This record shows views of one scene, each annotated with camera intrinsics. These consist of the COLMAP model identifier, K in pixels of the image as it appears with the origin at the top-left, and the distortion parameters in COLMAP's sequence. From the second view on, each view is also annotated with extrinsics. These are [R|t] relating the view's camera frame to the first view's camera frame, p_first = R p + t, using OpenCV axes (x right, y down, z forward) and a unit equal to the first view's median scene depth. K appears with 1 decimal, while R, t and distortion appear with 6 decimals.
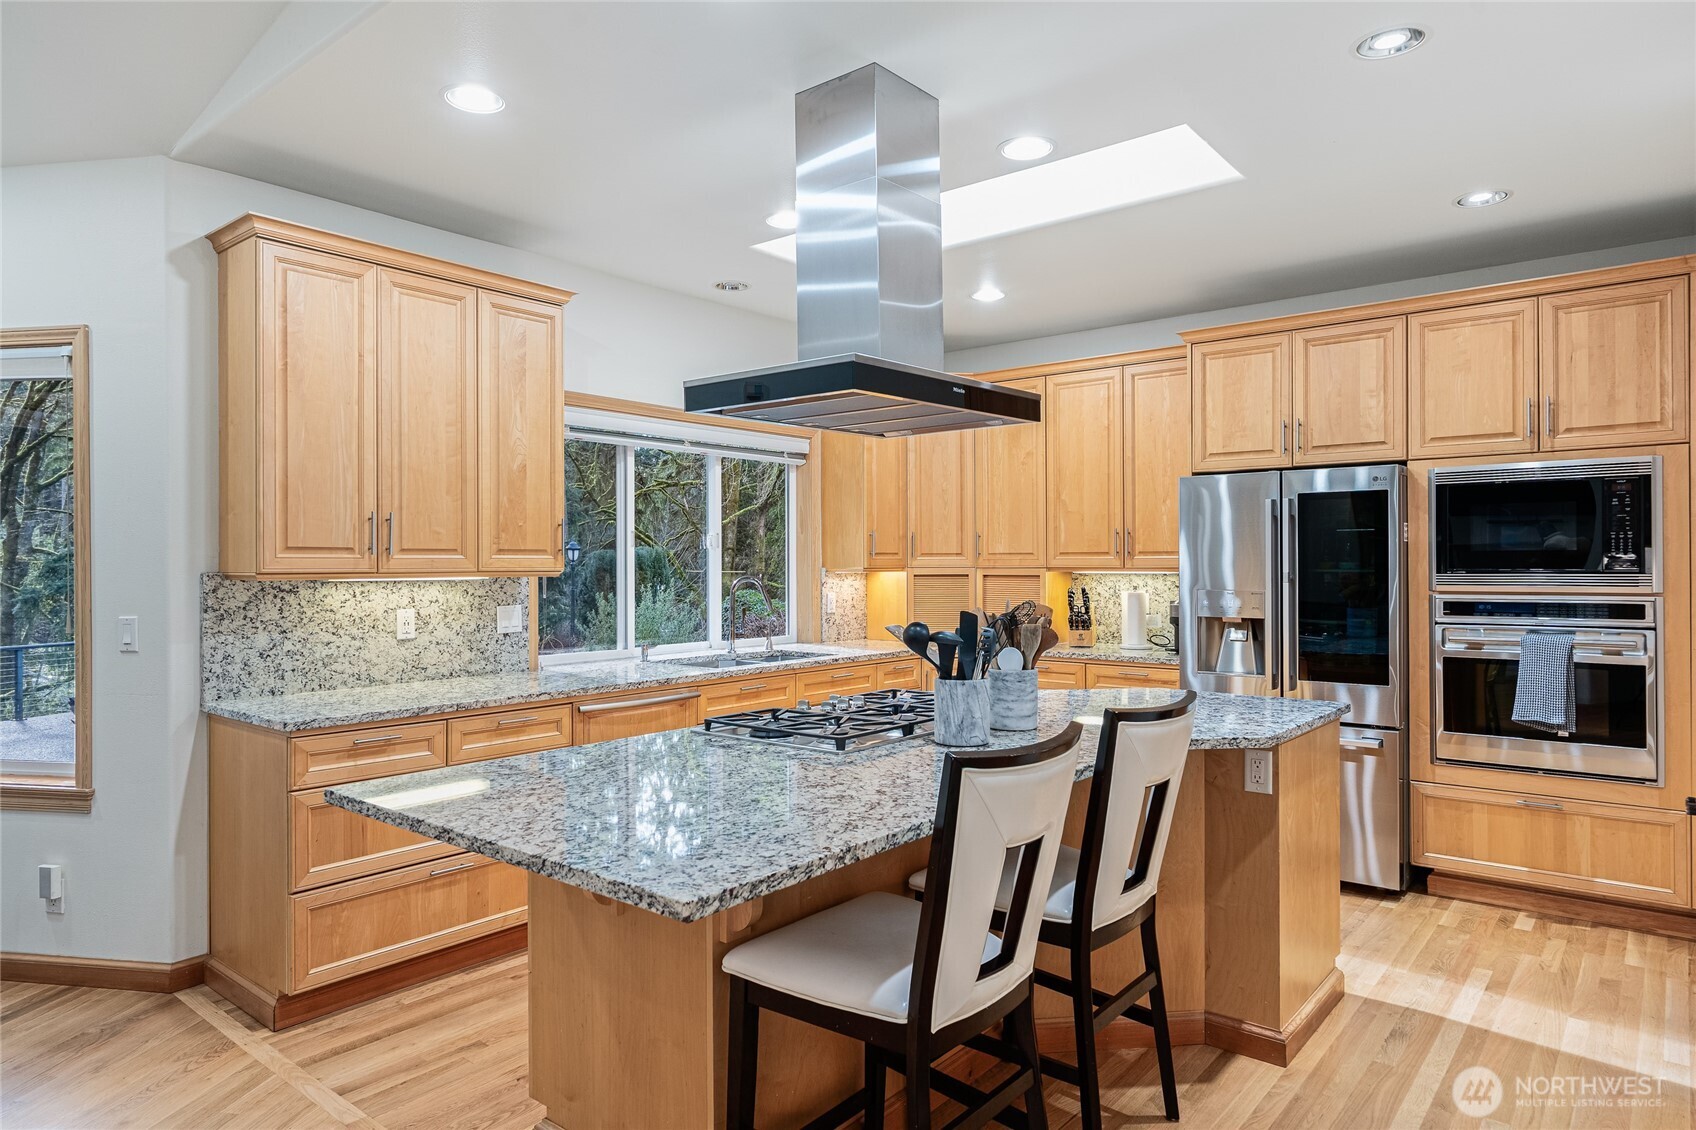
lens RADIAL K [[1025.4, 0, 847.6], [0, 1025.4, 561.7], [0, 0, 1]] dist [-0.002917, -0.000607]
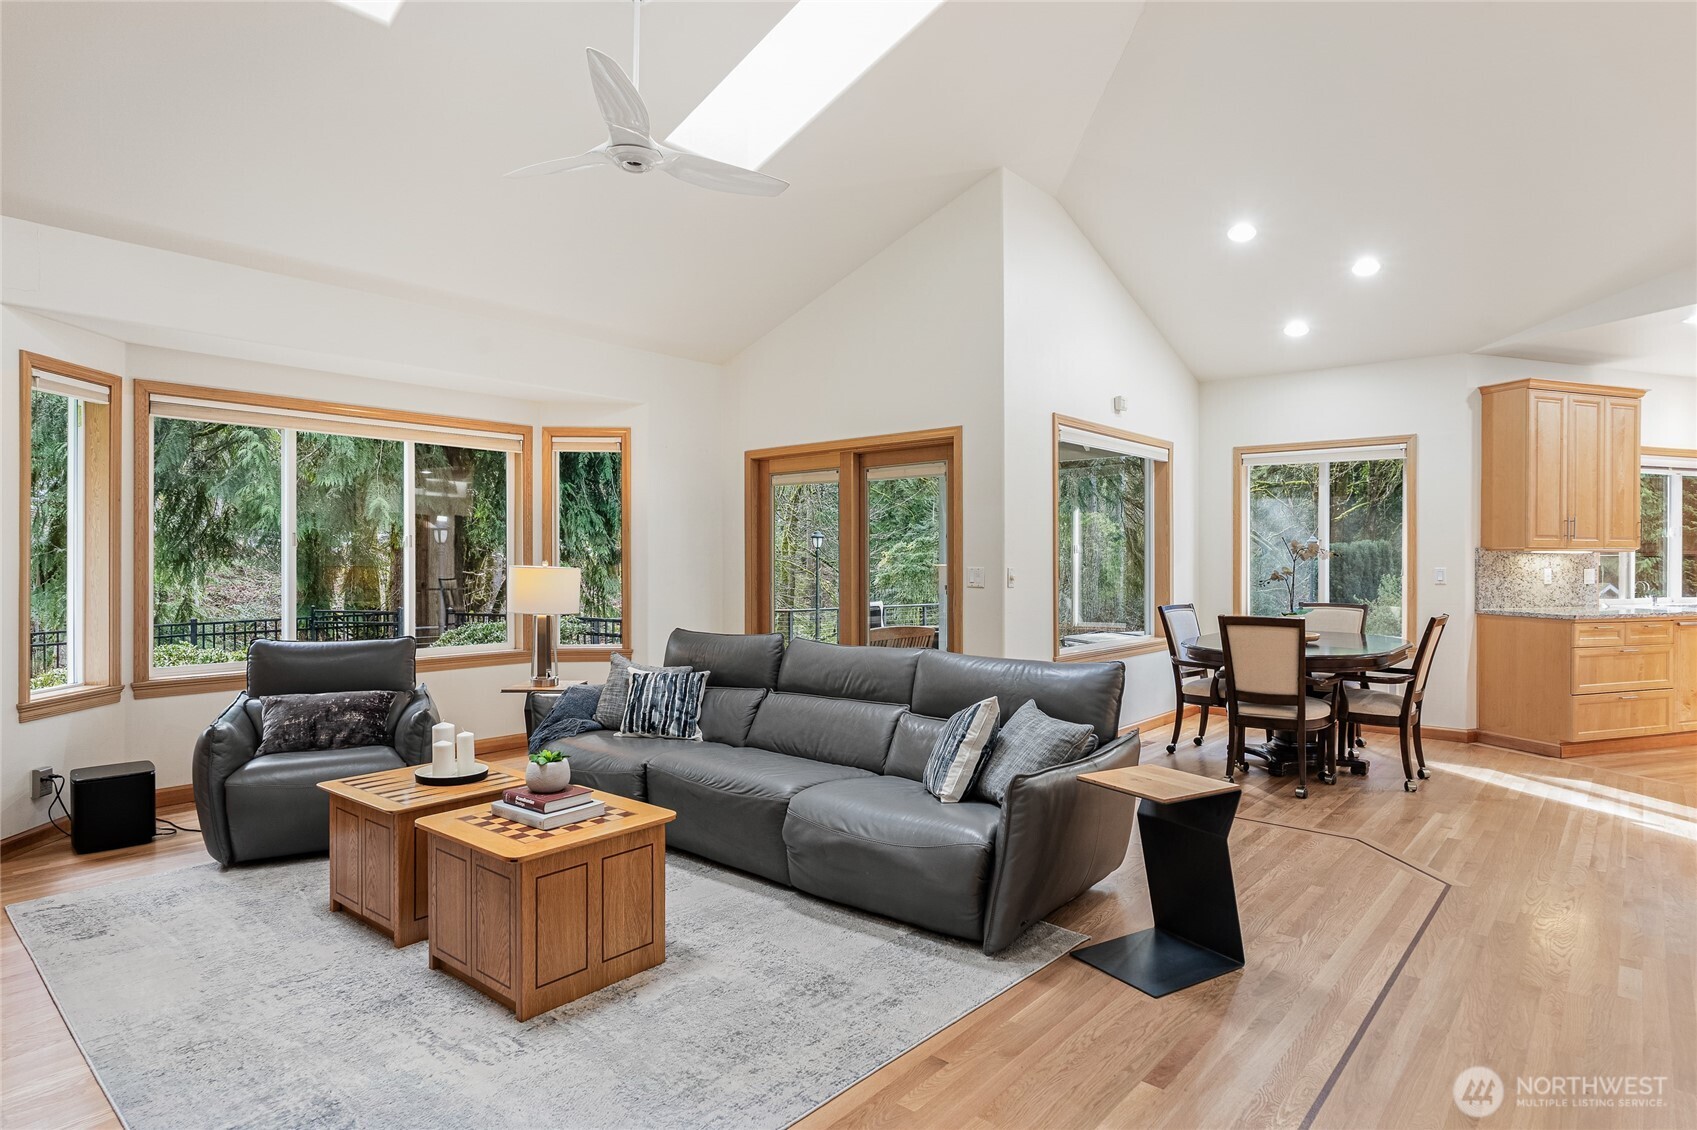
lens RADIAL K [[918.6, 0, 848.8], [0, 918.6, 565.7], [0, 0, 1]] dist [0.000579, 0.000012]
pose [[0.857253, 0.006612, -0.514852, -0.744612], [-0.004115, 0.999974, 0.005991, 0.040961], [0.514879, -0.003017, 0.857258, -1.257044]]
